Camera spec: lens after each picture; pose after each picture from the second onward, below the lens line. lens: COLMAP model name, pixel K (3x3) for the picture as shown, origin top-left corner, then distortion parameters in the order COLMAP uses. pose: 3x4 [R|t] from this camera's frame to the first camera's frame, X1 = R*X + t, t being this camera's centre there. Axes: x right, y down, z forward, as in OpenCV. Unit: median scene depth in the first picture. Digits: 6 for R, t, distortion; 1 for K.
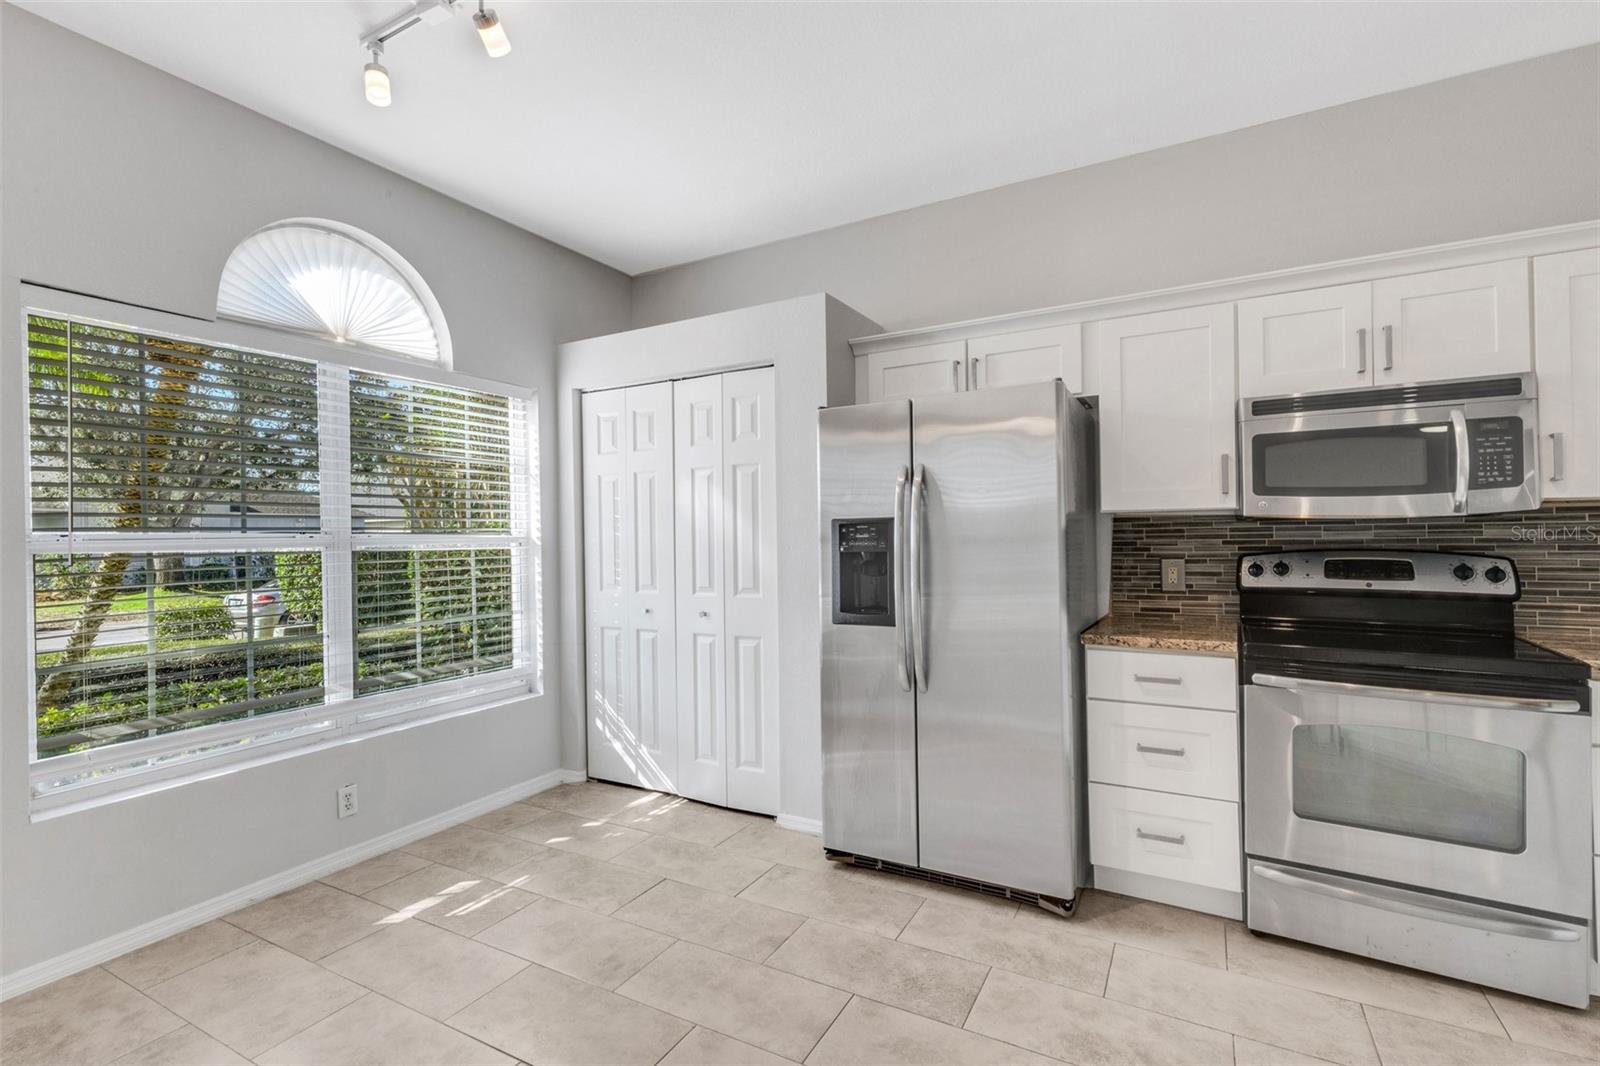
lens RADIAL K [[725.4, 0, 802.4], [0, 725.4, 531.8], [0, 0, 1]] dist [0.011135, -0.001793]
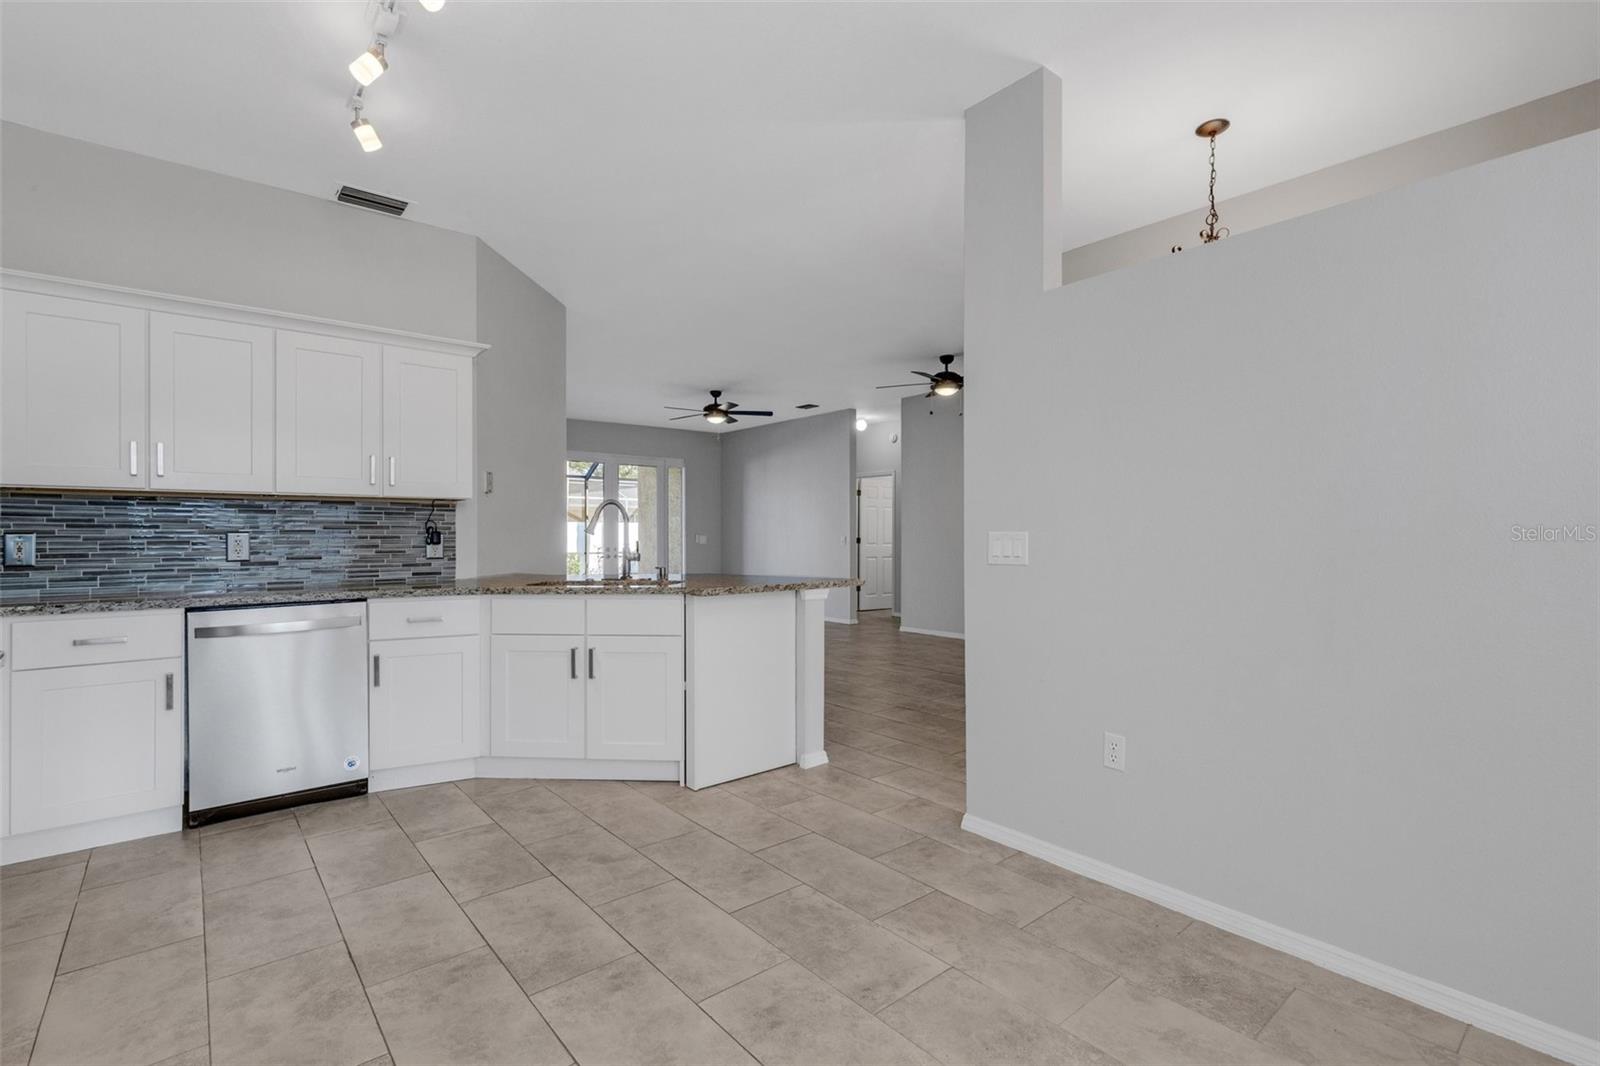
lens RADIAL K [[729.3, 0, 801.8], [0, 729.3, 531.4], [0, 0, 1]] dist [0.009917, -0.000784]
pose [[-0.932428, 0.018489, 0.360883, -0.417681], [0.013259, 0.999768, -0.016962, 0.058905], [-0.361113, -0.011031, -0.932457, 1.211024]]
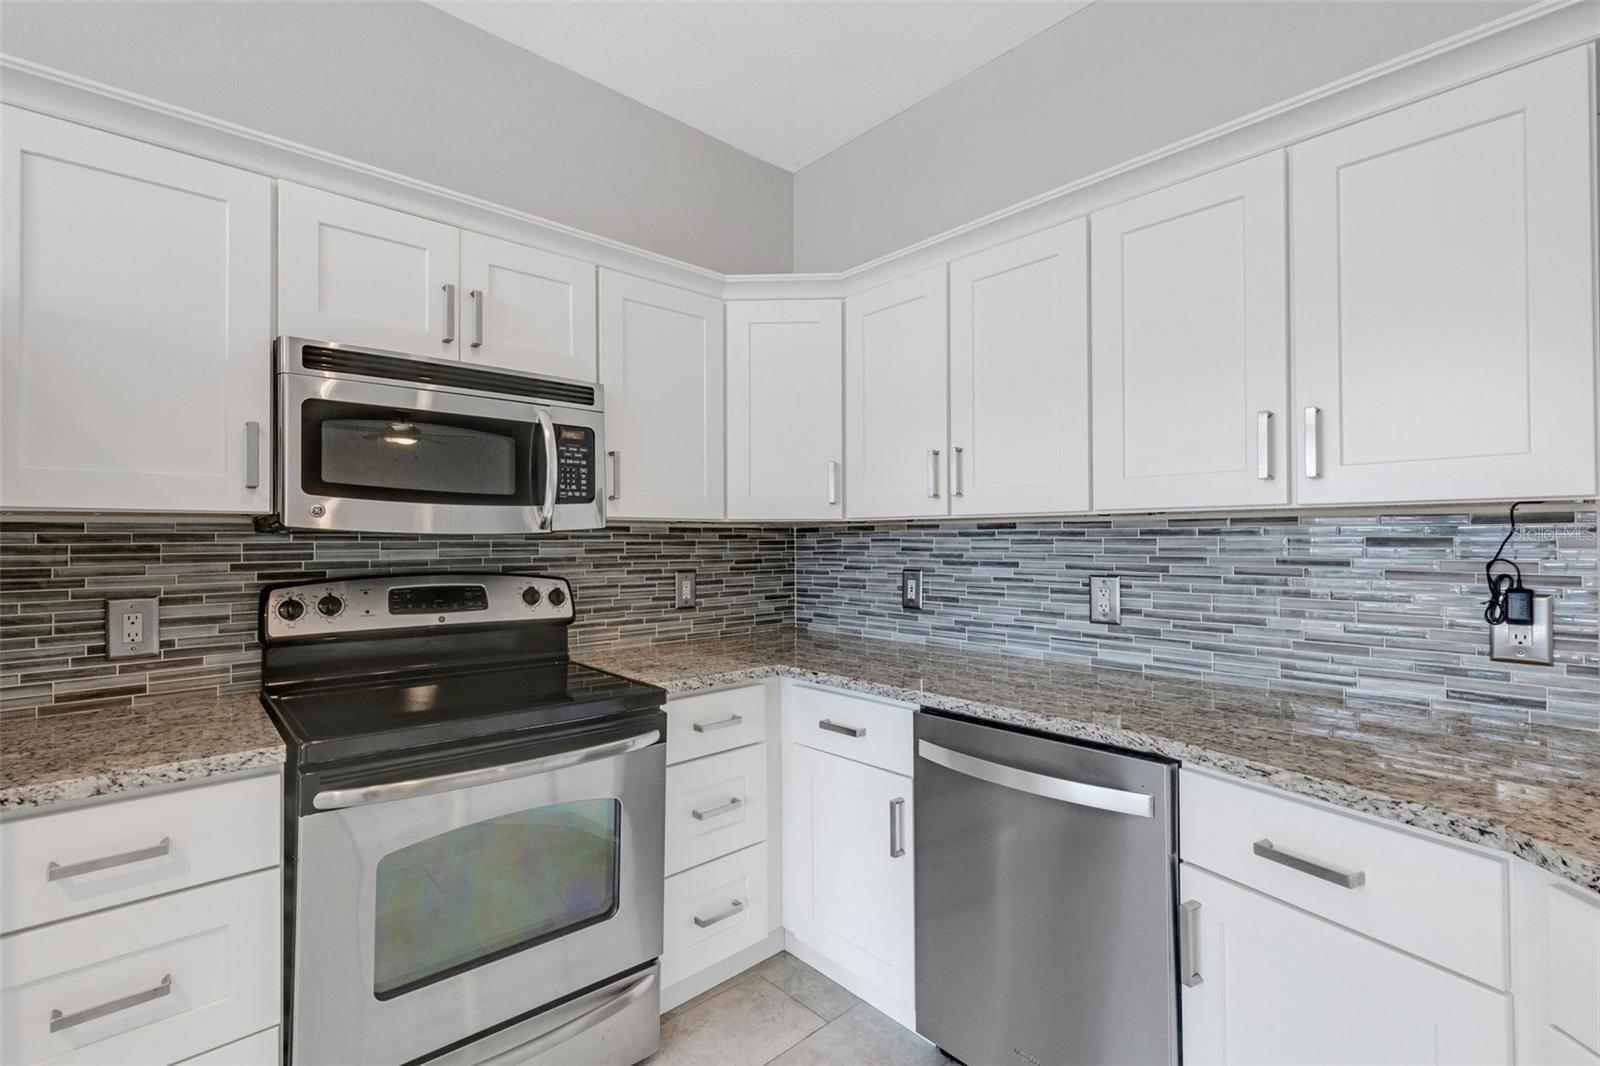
lens RADIAL K [[725.4, 0, 802.4], [0, 725.4, 531.8], [0, 0, 1]] dist [0.011135, -0.001793]
pose [[0.311710, 0.021638, 0.949931, 0.155797], [-0.007085, 0.999766, -0.020449, -0.007145], [-0.950151, -0.000356, 0.311790, 0.389921]]
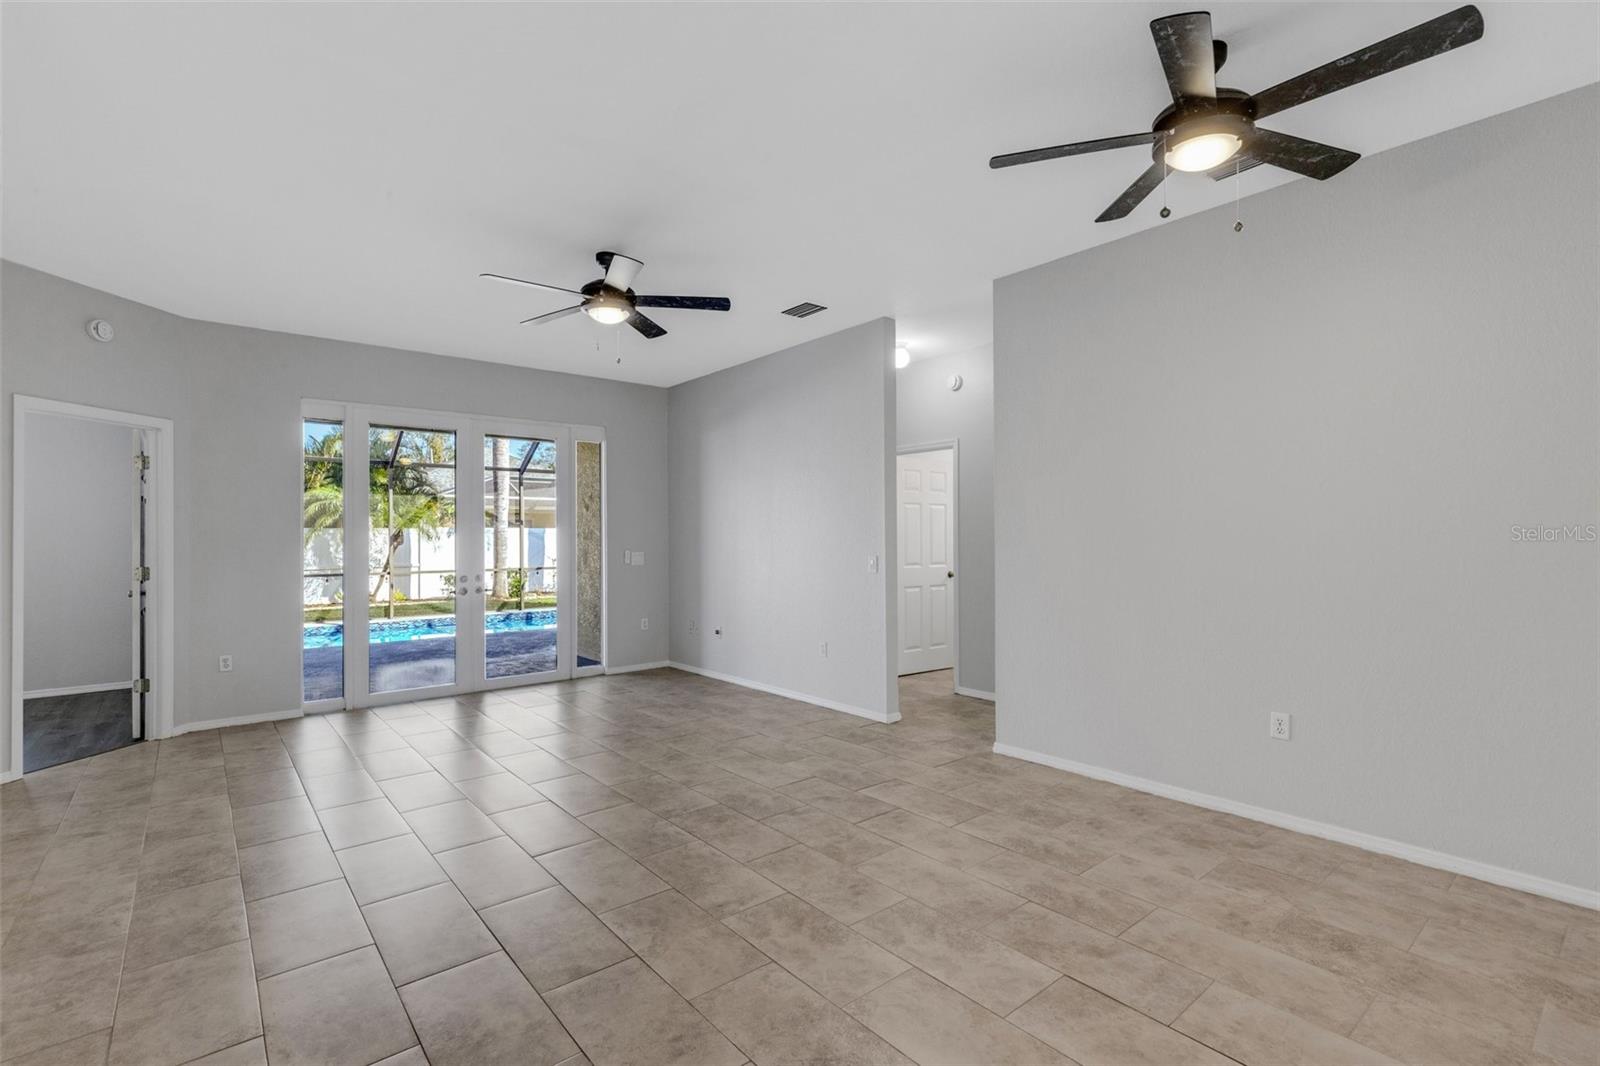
lens RADIAL K [[729.3, 0, 801.8], [0, 729.3, 531.4], [0, 0, 1]] dist [0.009917, -0.000784]
pose [[-0.931277, 0.022768, 0.363599, 0.193896], [0.017274, 0.999682, -0.018354, -0.017507], [-0.363902, -0.010812, -0.931375, -0.430444]]
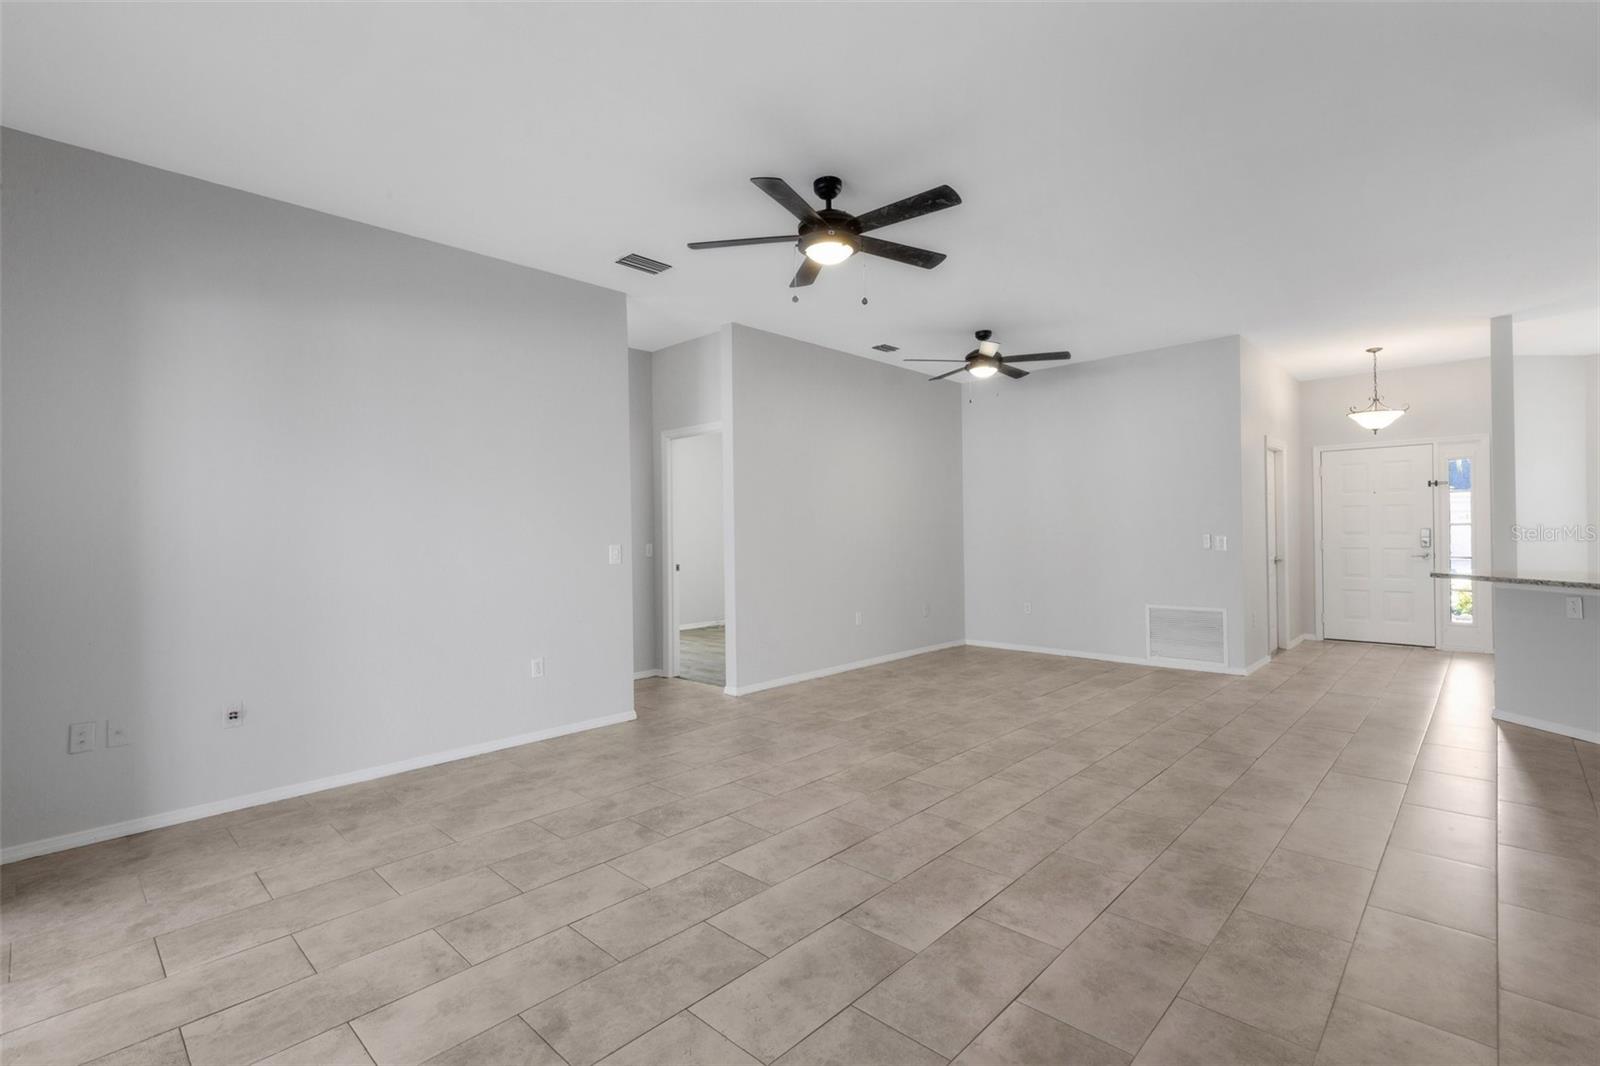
lens RADIAL K [[732.3, 0, 802.4], [0, 732.3, 531.3], [0, 0, 1]] dist [0.009849, -0.000158]
pose [[-0.248625, 0.015400, -0.968477, 2.475216], [0.019864, 0.999744, 0.010798, -0.029310], [0.968396, -0.016554, -0.248867, -1.473402]]
